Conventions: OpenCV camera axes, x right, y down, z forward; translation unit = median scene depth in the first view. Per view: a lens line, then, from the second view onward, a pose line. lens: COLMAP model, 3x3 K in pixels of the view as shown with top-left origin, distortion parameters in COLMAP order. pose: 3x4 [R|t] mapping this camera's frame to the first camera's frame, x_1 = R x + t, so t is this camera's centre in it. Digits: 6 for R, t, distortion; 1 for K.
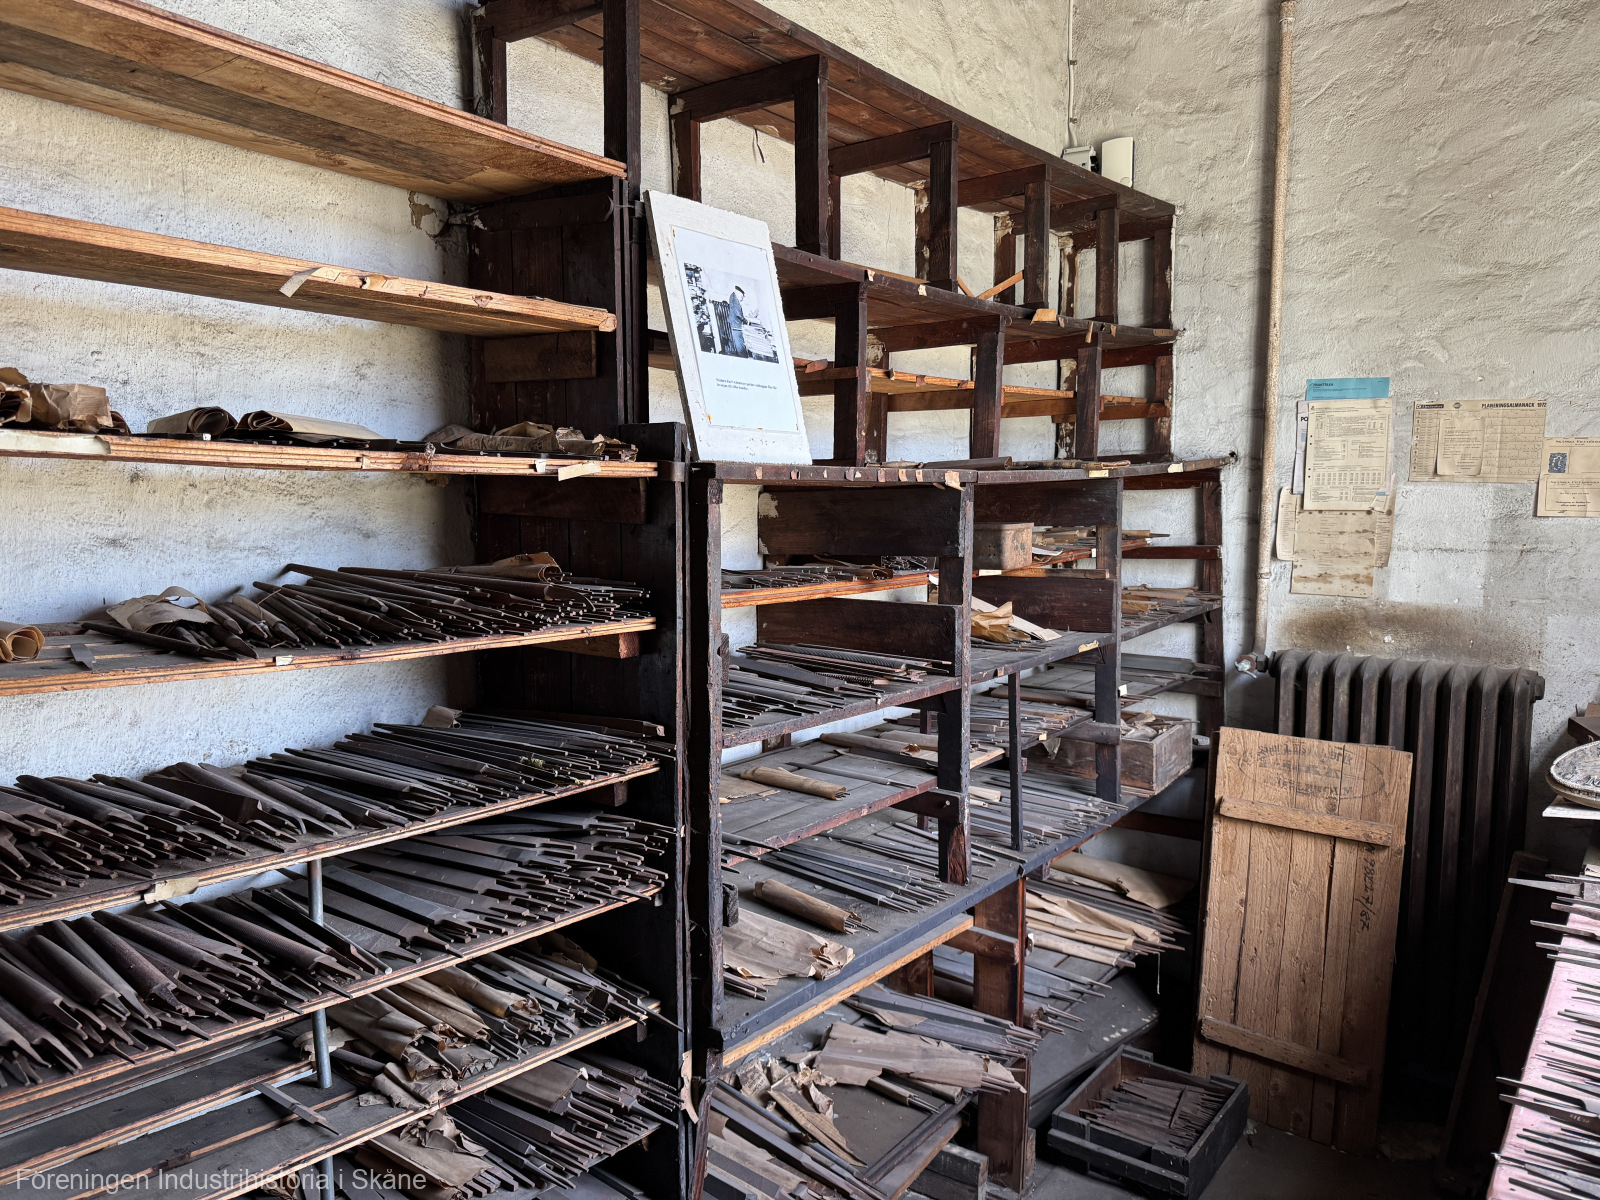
lens RADIAL K [[1125.3, 0, 802.1], [0, 1125.3, 602.1], [0, 0, 1]] dist [-0.031719, 0.009230]
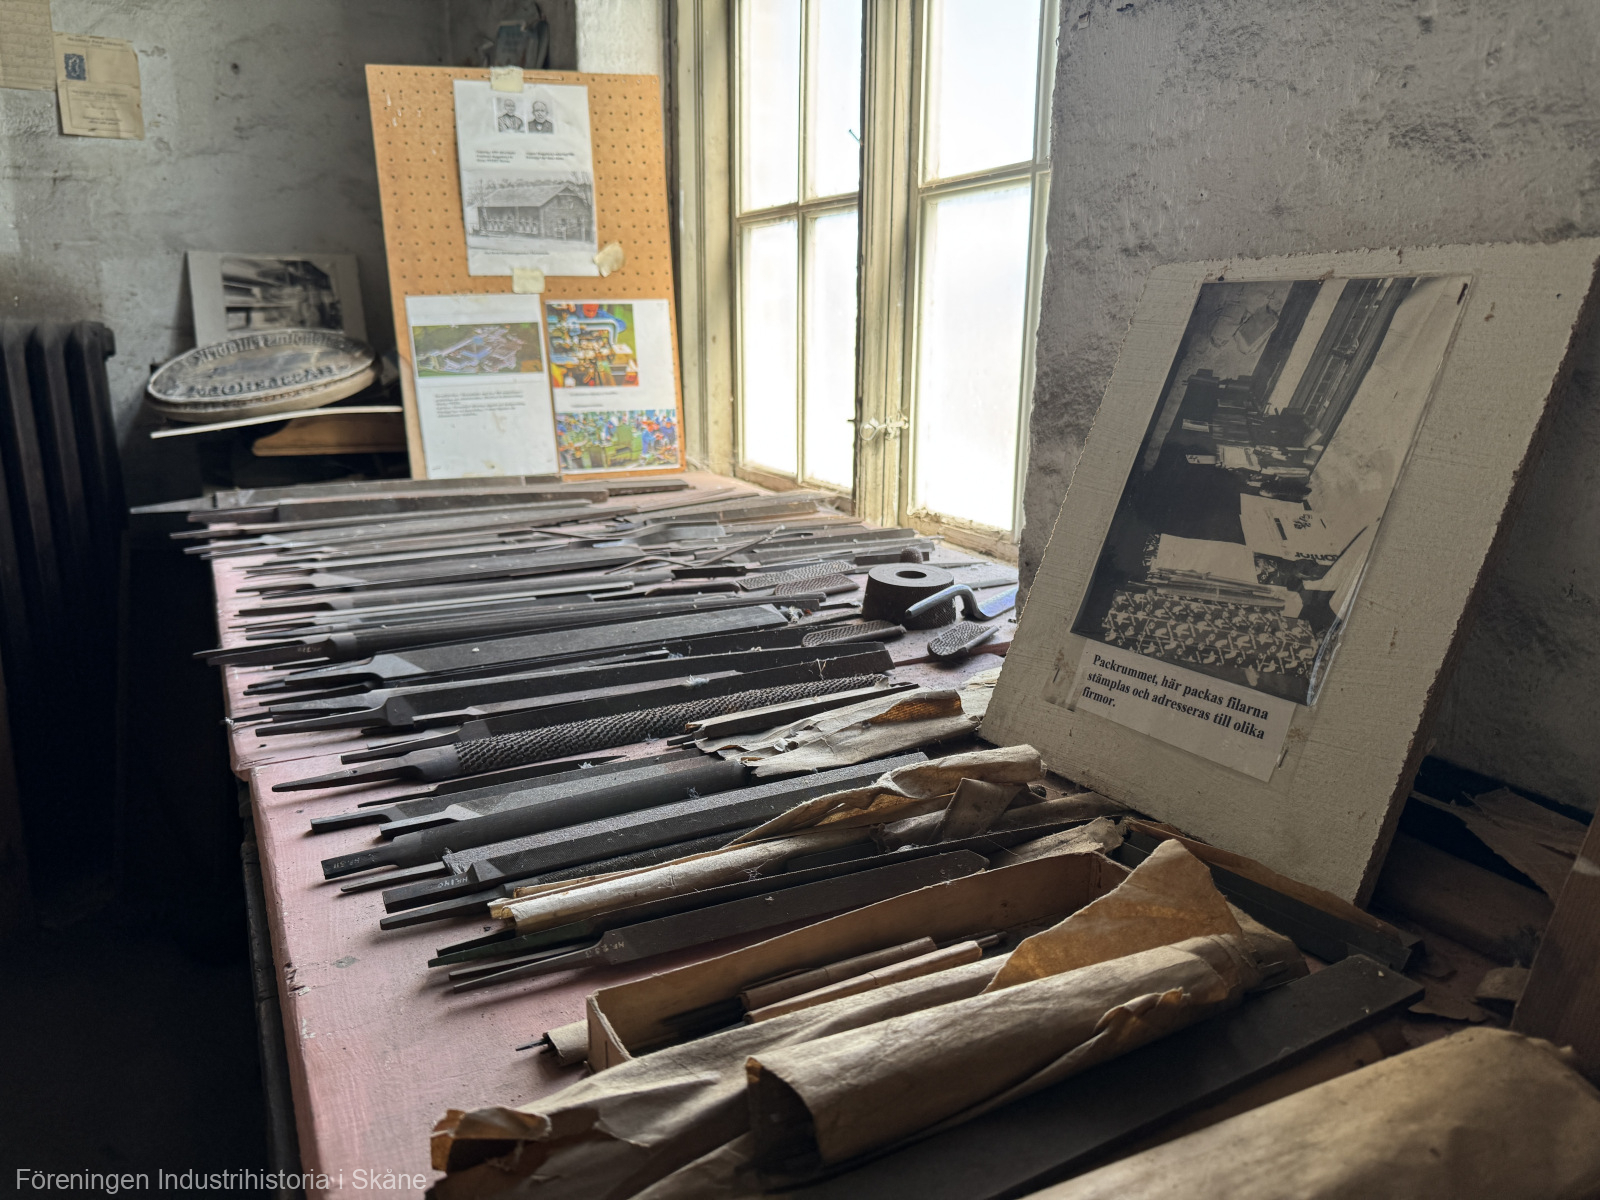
lens RADIAL K [[1125.3, 0, 799.2], [0, 1125.3, 605.7], [0, 0, 1]] dist [-0.031719, 0.009230]
pose [[0.396655, -0.230919, 0.888449, 0.063506], [0.083535, 0.972907, 0.215576, 0.134135], [-0.914159, -0.011292, 0.405198, 0.159877]]
